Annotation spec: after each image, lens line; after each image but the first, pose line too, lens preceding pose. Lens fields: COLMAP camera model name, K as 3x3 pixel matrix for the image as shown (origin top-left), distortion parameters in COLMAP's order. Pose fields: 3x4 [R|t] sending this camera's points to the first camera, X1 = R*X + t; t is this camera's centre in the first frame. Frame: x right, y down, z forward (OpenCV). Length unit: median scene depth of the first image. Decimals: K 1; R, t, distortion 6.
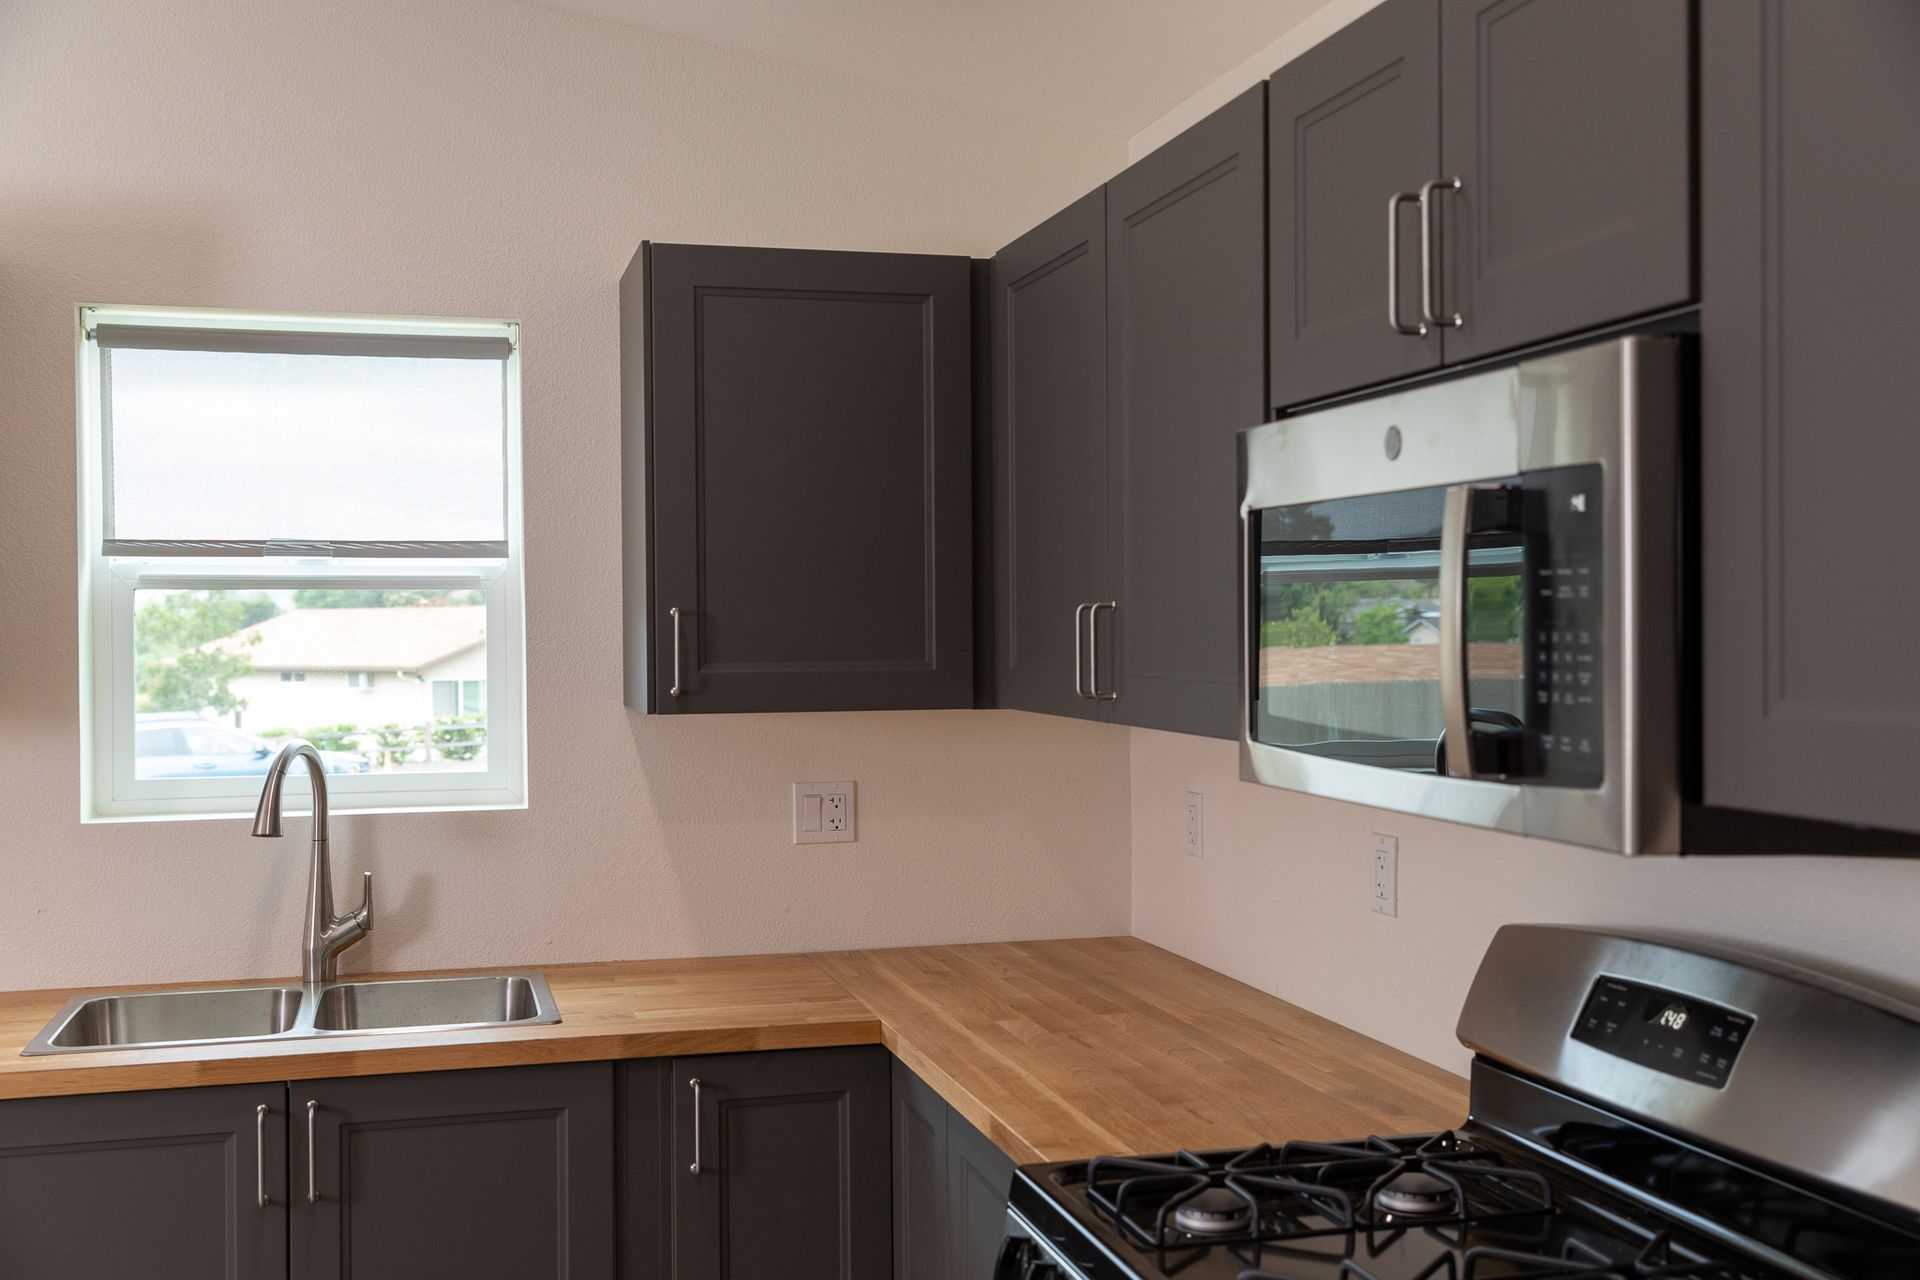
lens RADIAL K [[1949.6, 0, 960.0], [0, 1949.6, 640.0], [0, 0, 1]] dist [0.007660, 0.007664]
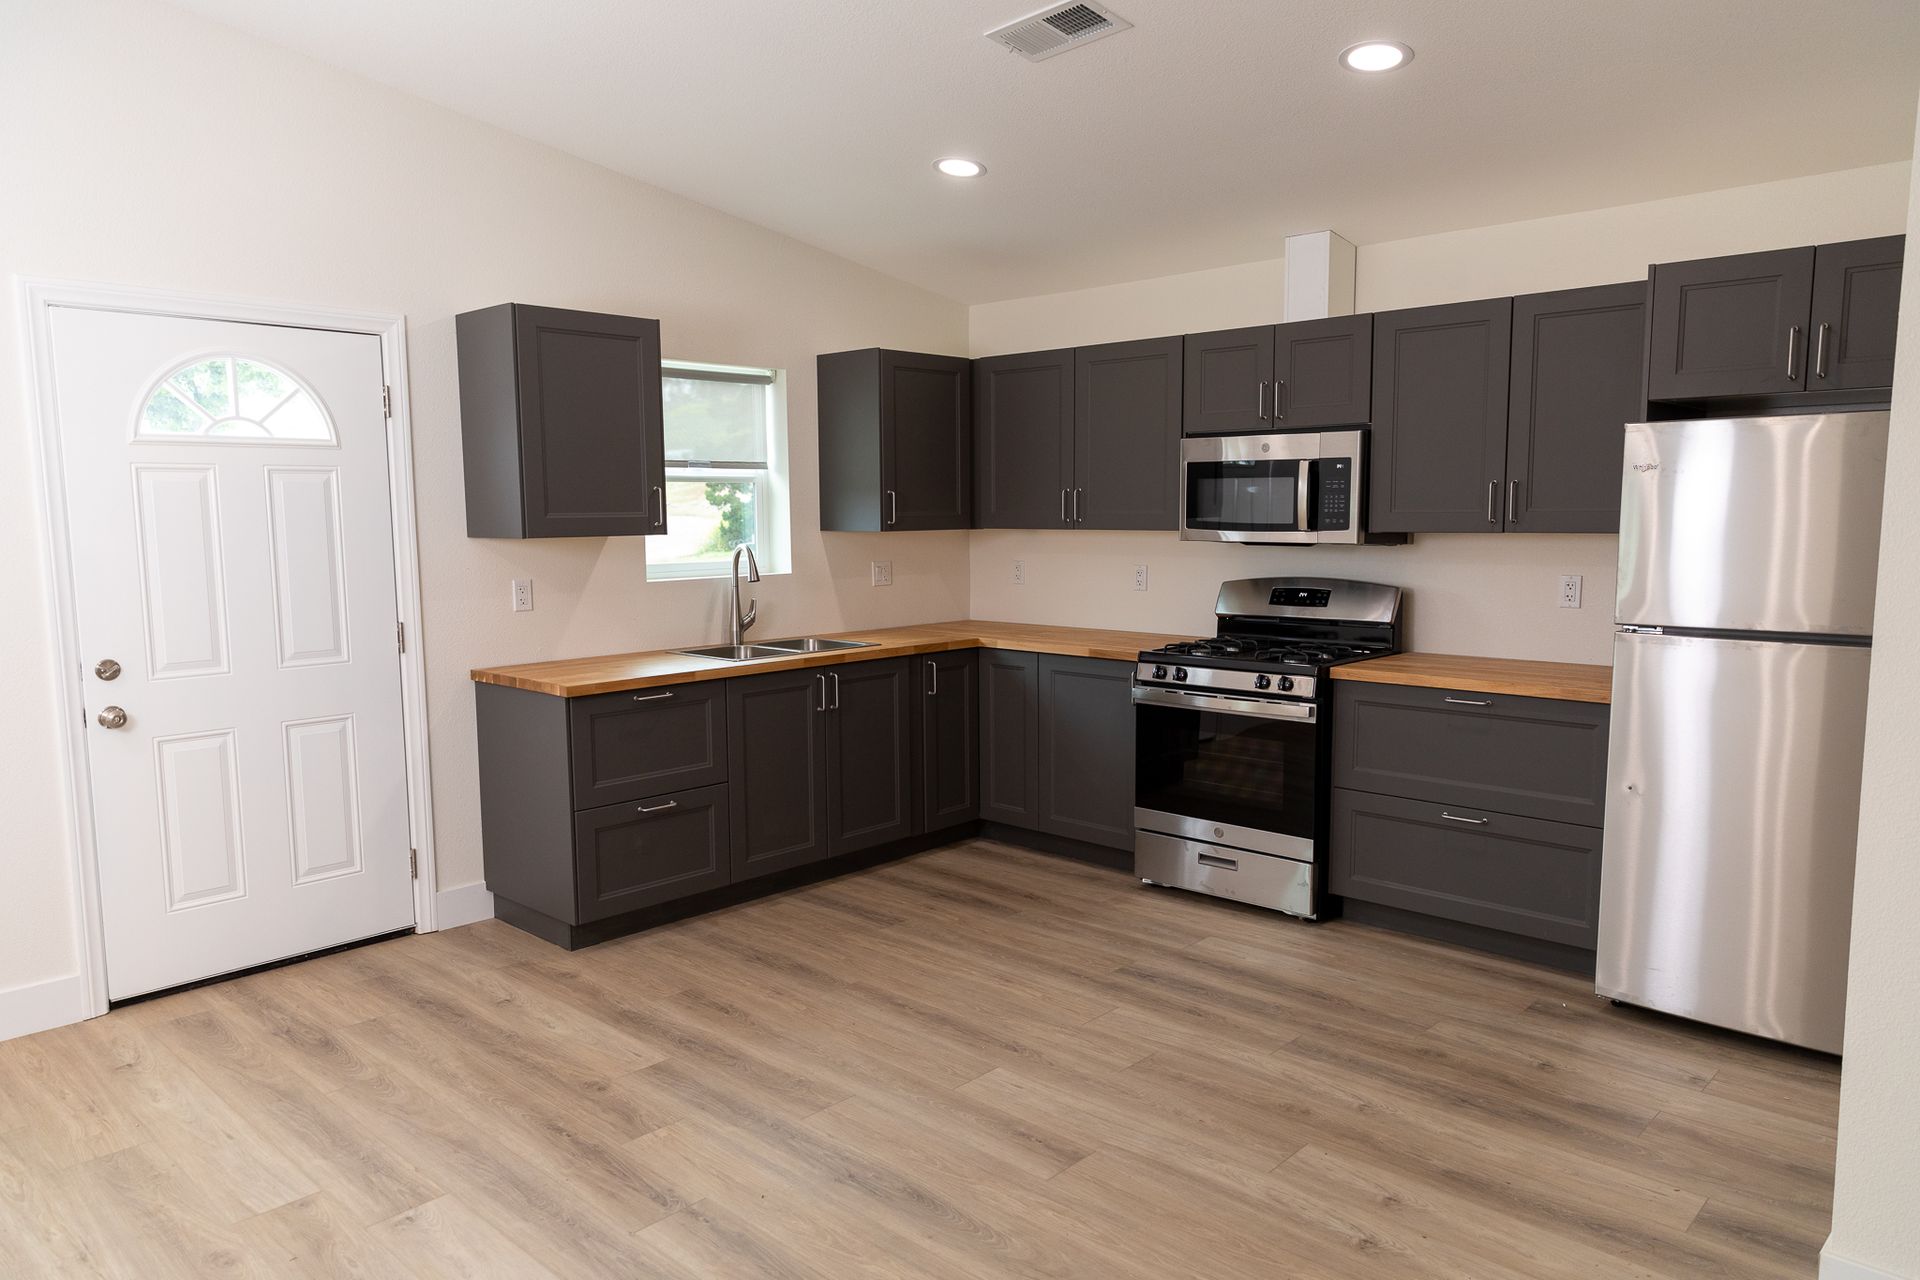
lens RADIAL K [[1282.7, 0, 960.0], [0, 1282.7, 640.0], [0, 0, 1]] dist [0.010416, 0.000265]
pose [[0.854048, -0.055980, 0.517173, -0.975636], [0.007211, 0.995371, 0.095832, 0.018918], [-0.520144, -0.078115, 0.850499, -0.534668]]
